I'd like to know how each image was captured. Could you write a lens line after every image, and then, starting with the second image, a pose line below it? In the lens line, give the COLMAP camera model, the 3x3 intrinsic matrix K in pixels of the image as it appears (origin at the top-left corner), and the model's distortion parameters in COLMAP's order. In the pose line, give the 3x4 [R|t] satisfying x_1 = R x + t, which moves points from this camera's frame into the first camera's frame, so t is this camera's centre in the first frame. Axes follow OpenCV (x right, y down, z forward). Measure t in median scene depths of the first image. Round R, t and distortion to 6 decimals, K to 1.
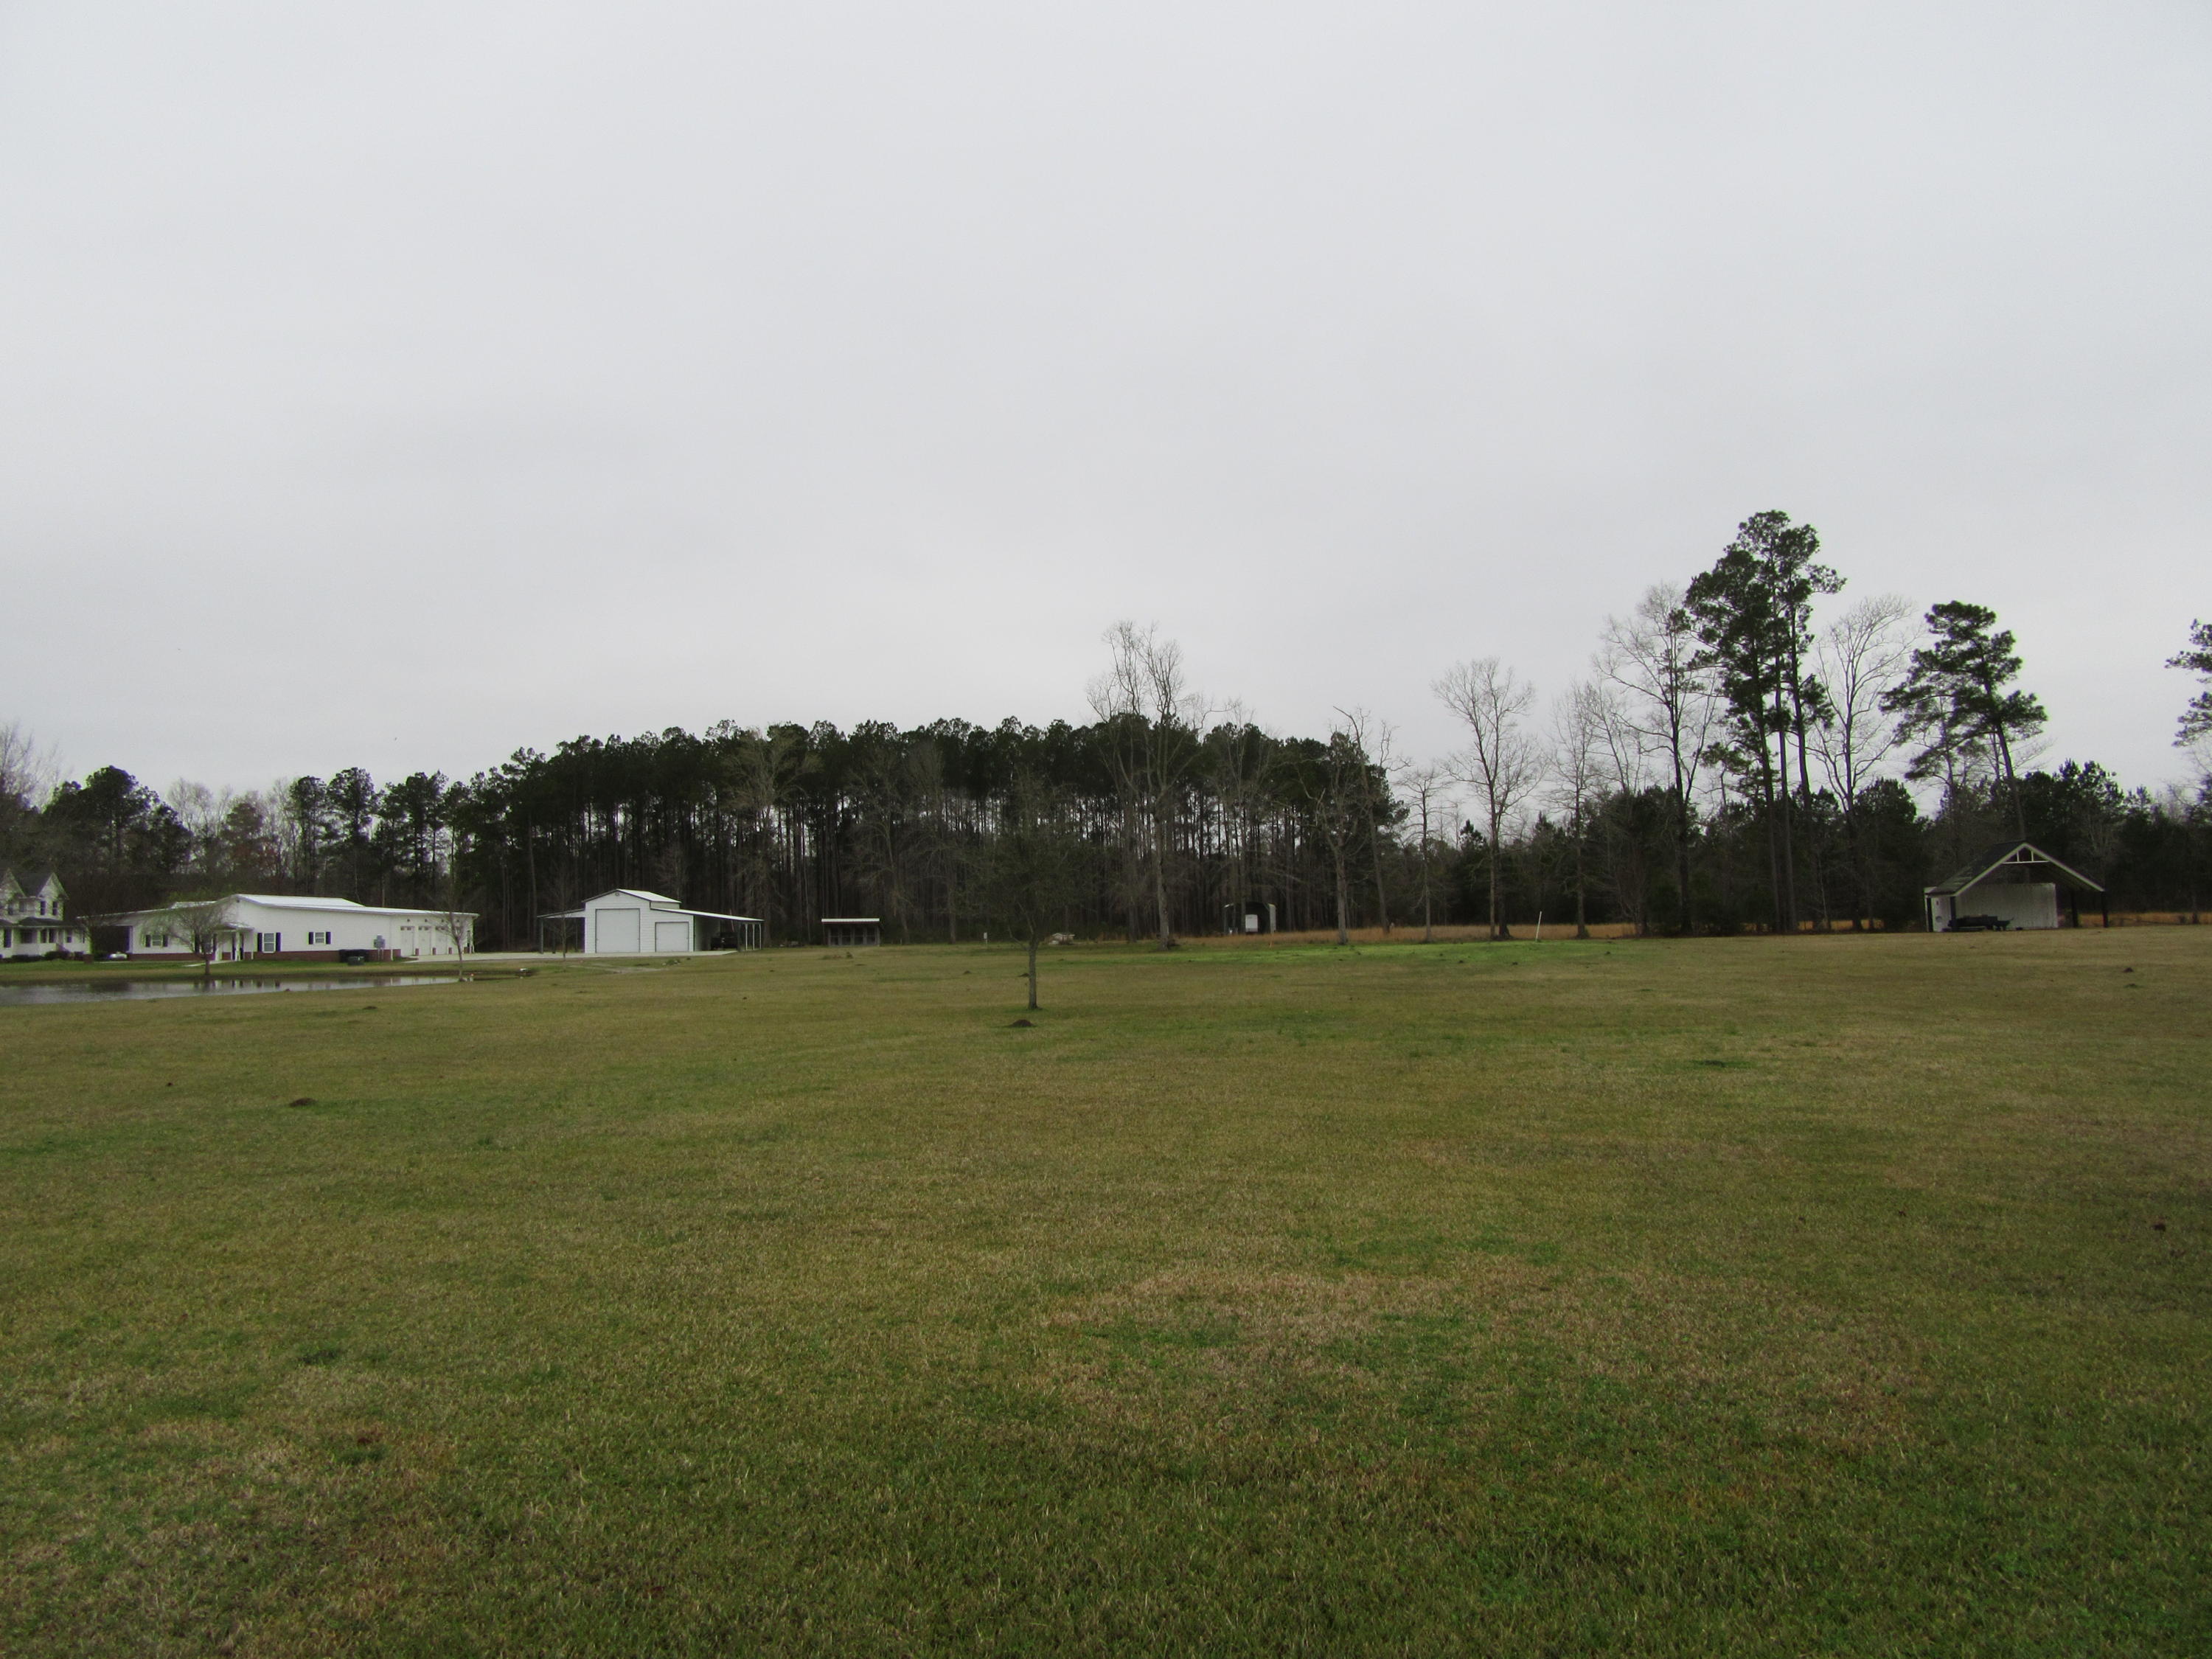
lens RADIAL K [[1646.6, 0, 1113.1], [0, 1646.6, 826.1], [0, 0, 1]] dist [-0.013369, 0.007118]
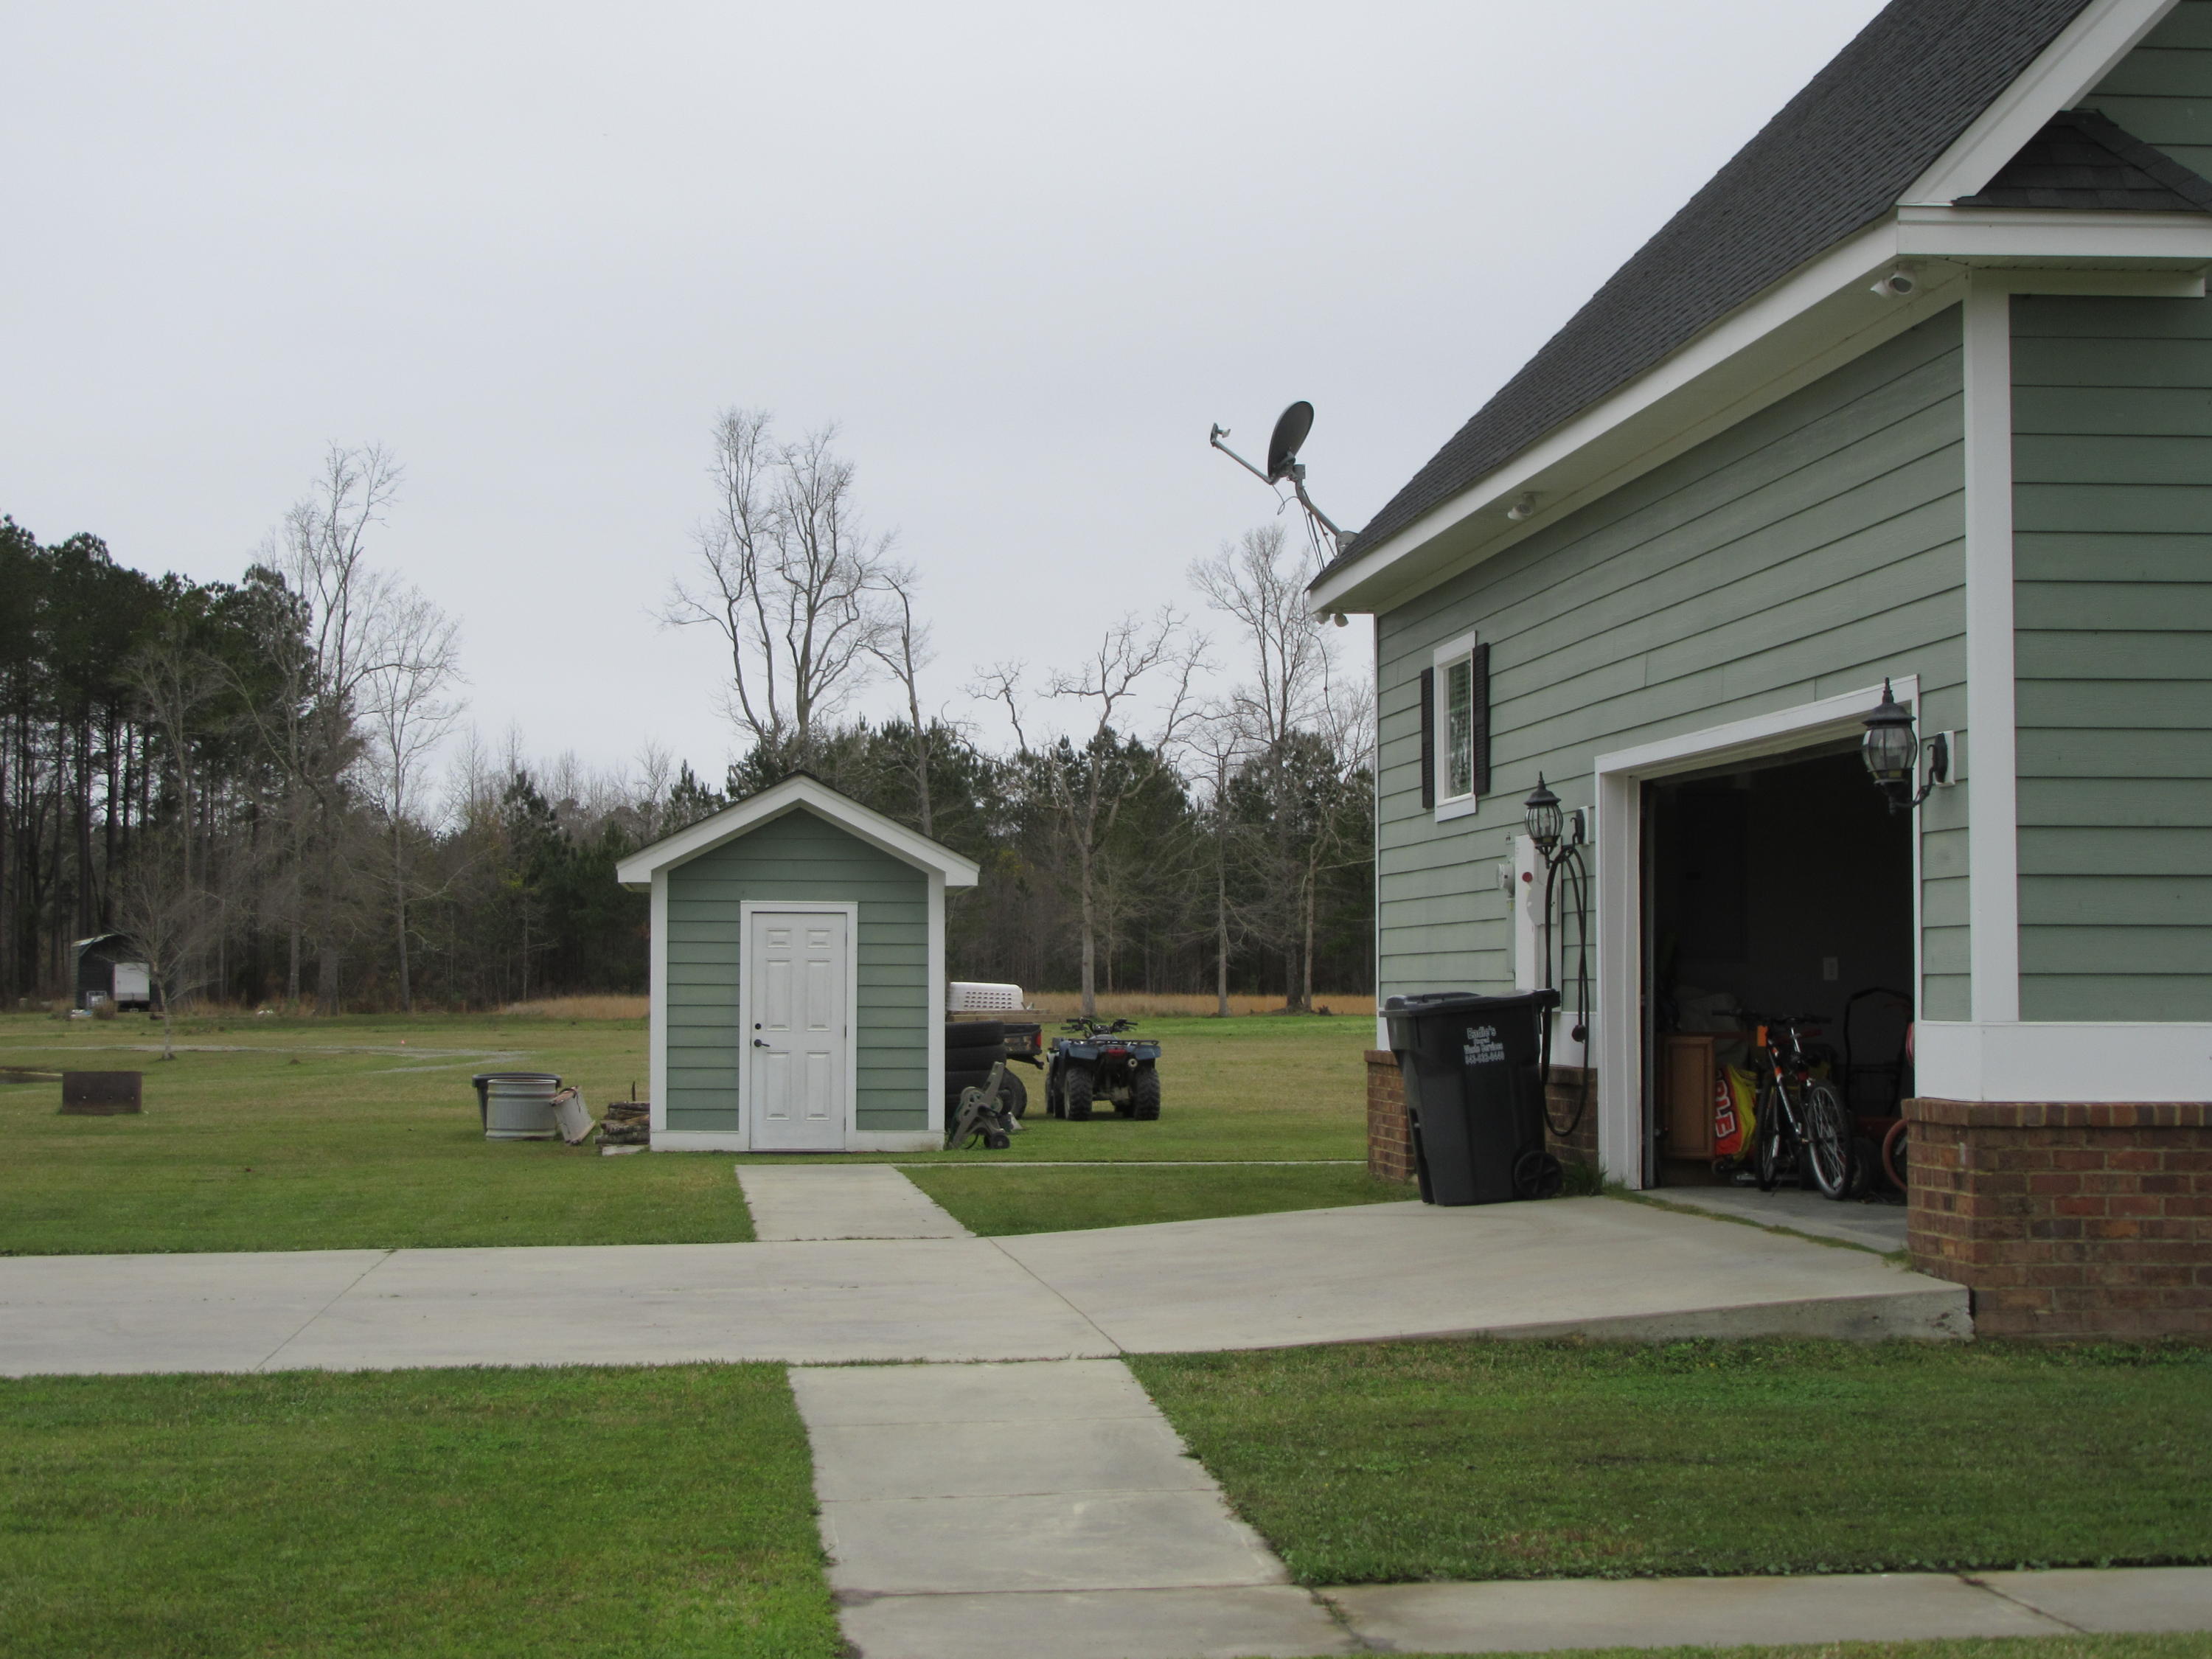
lens RADIAL K [[4131.3, 0, 1100.9], [0, 4131.3, 817.9], [0, 0, 1]] dist [-0.022696, 0.000000]
pose [[0.859891, 0.038556, 0.509020, -0.552148], [-0.046097, 0.998935, 0.002206, -0.000791], [-0.508393, -0.025361, 0.860752, -0.212910]]
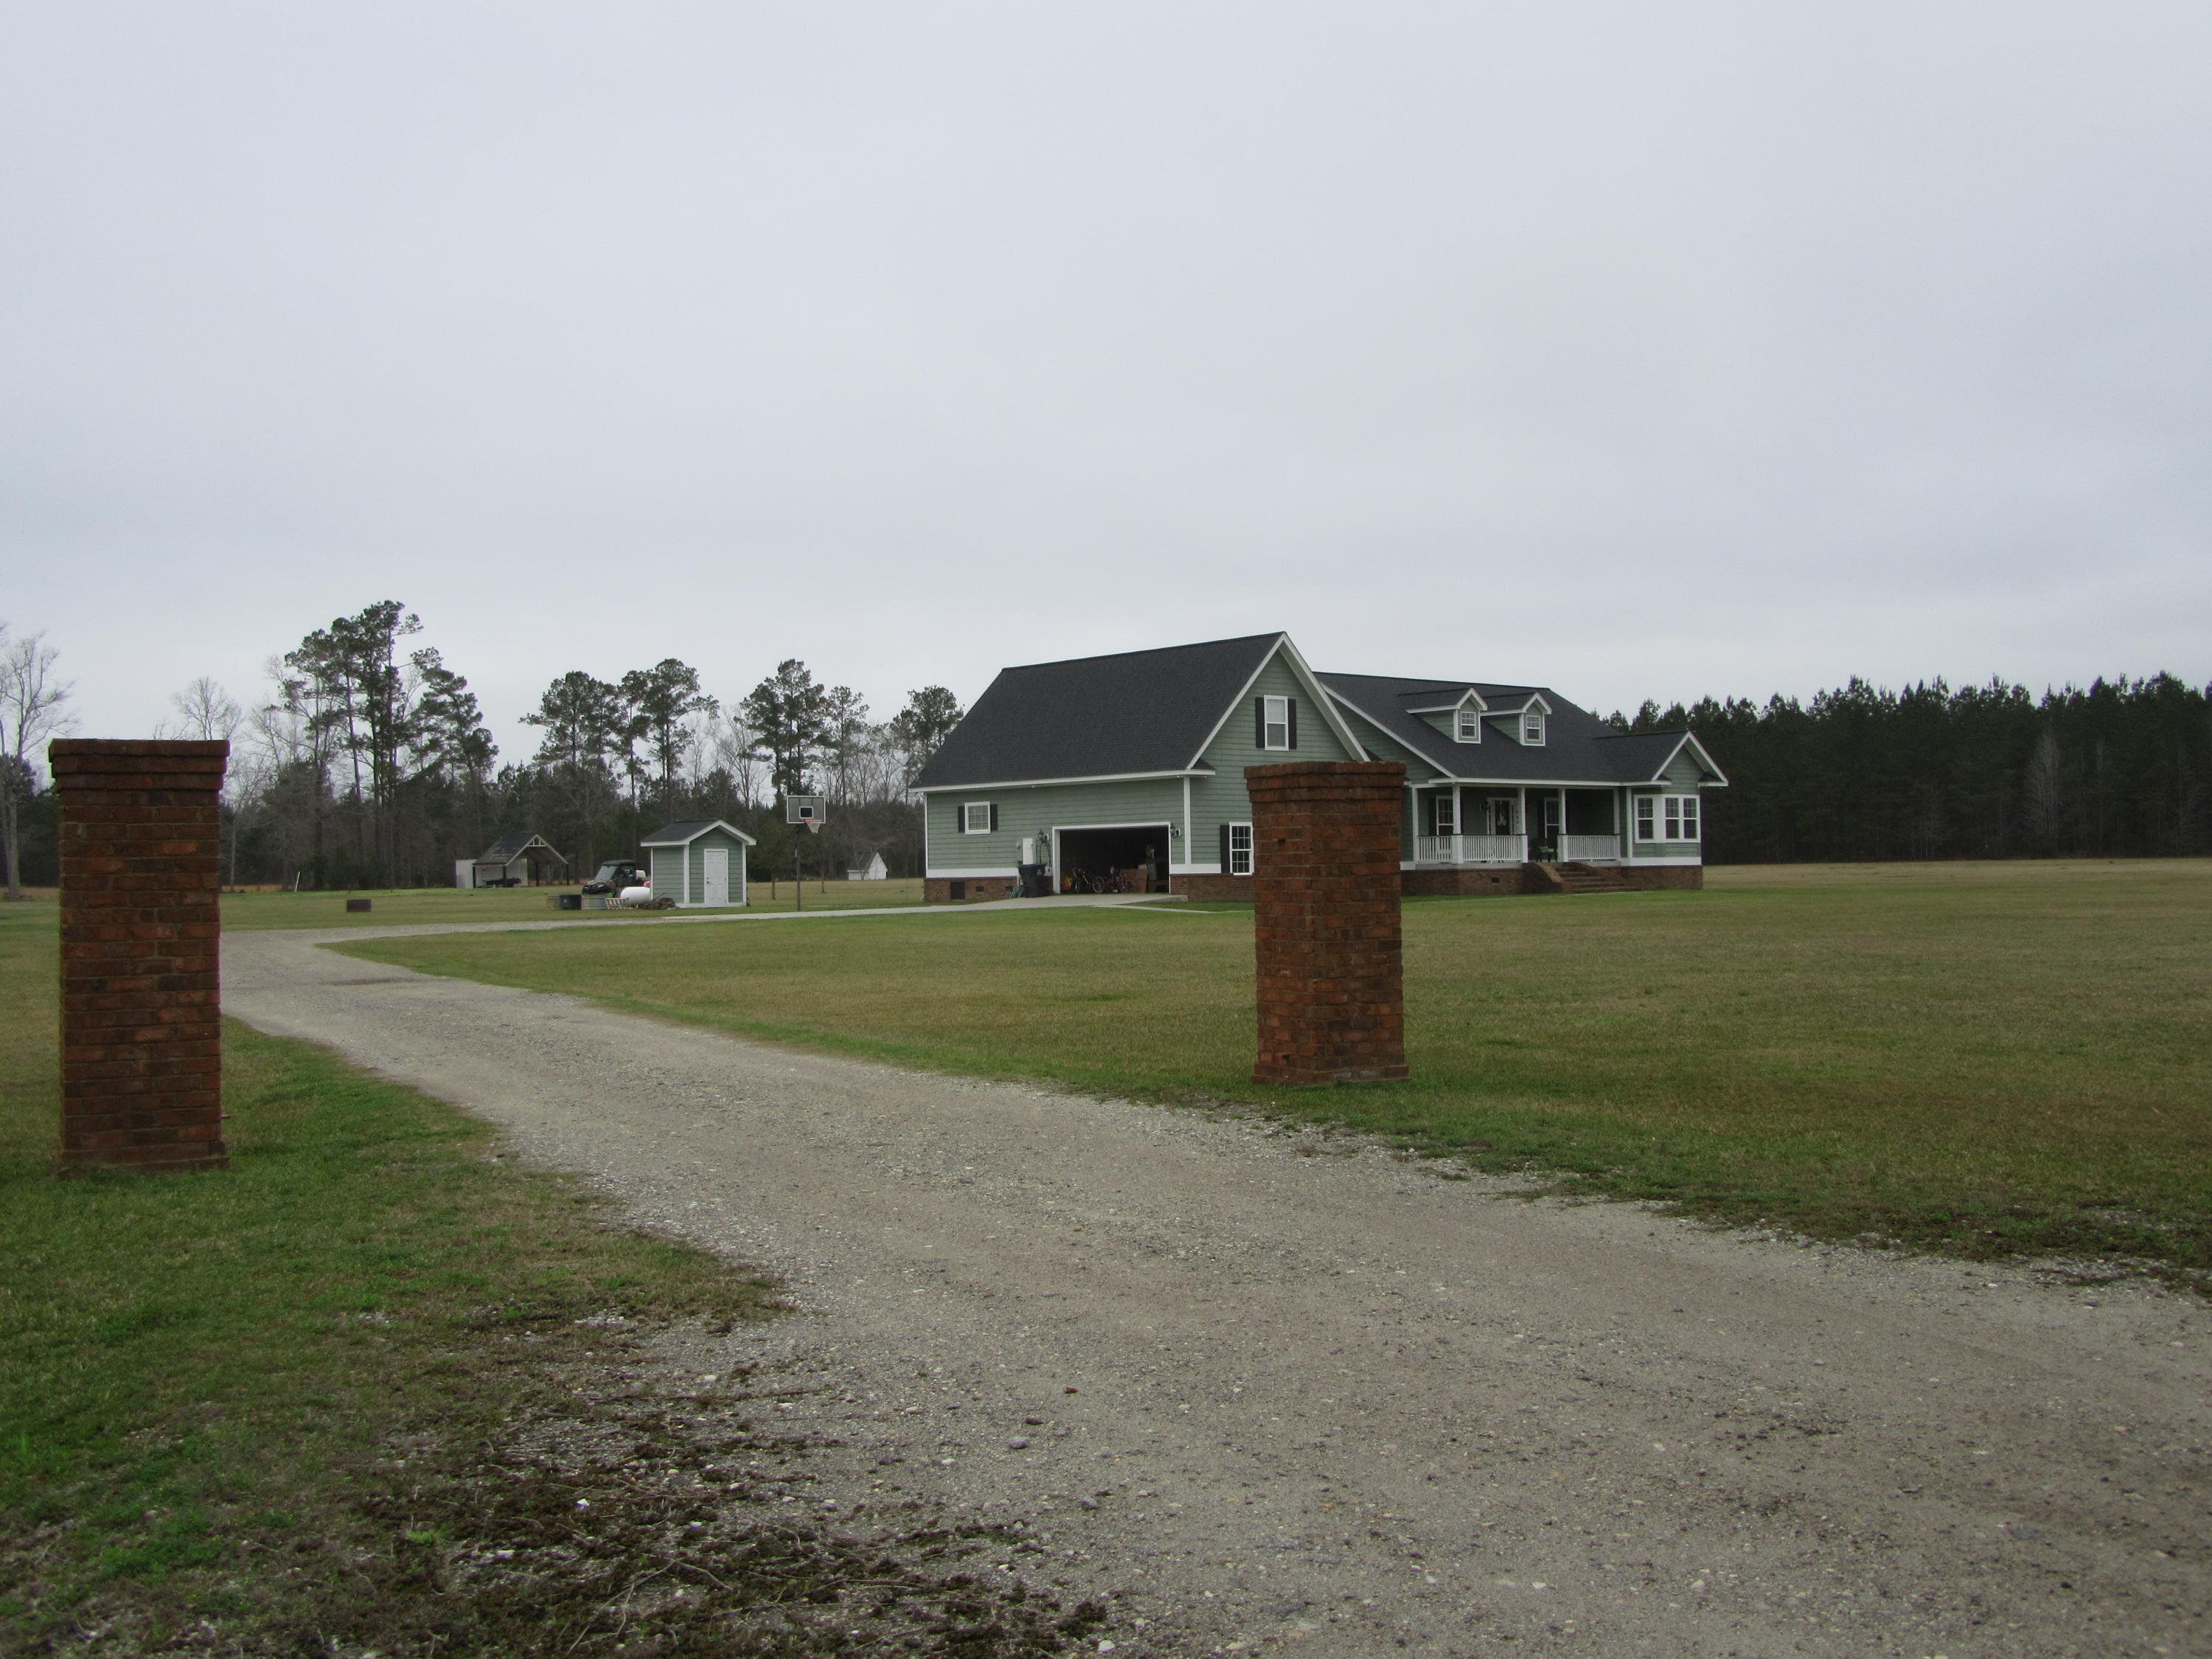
lens RADIAL K [[2156.8, 0, 1095.8], [0, 2156.8, 820.1], [0, 0, 1]] dist [-0.009731, 0.000000]
pose [[0.399664, 0.034402, 0.916016, -1.047861], [-0.047849, 0.998716, -0.016631, 0.004269], [-0.915412, -0.037184, 0.400797, -0.334827]]
